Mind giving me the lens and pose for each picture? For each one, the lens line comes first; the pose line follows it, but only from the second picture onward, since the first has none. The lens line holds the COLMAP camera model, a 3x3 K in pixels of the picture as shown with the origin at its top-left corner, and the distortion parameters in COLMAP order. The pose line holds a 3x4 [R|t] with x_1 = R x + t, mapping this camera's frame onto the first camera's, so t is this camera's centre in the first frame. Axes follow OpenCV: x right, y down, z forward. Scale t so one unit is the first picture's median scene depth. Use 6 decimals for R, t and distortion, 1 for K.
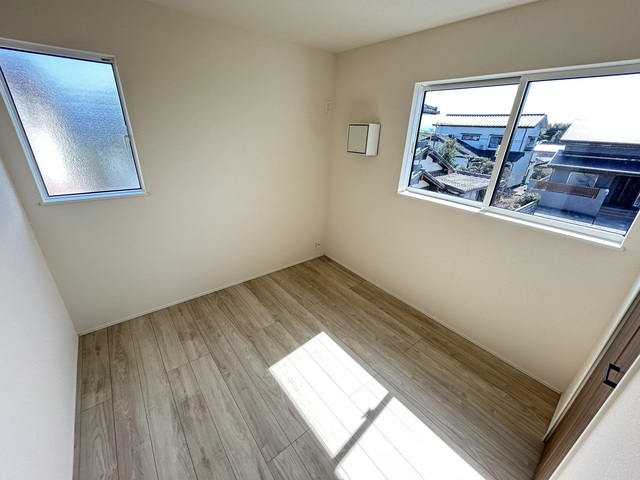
lens RADIAL K [[259.0, 0, 319.2], [0, 259.0, 239.5], [0, 0, 1]] dist [-0.004734, -0.000183]
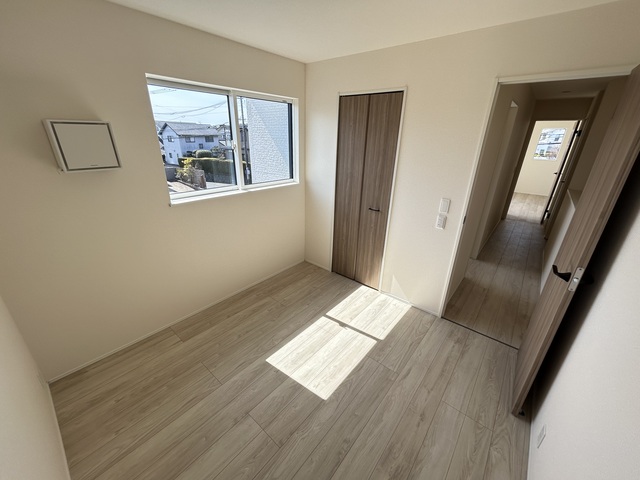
lens RADIAL K [[259.0, 0, 319.0], [0, 259.0, 242.0], [0, 0, 1]] dist [-0.004734, -0.000183]
pose [[-0.197502, -0.417952, 0.886741, -0.675521], [0.357088, 0.811739, 0.462135, -0.341189], [-0.912952, 0.407917, -0.011075, 0.703708]]
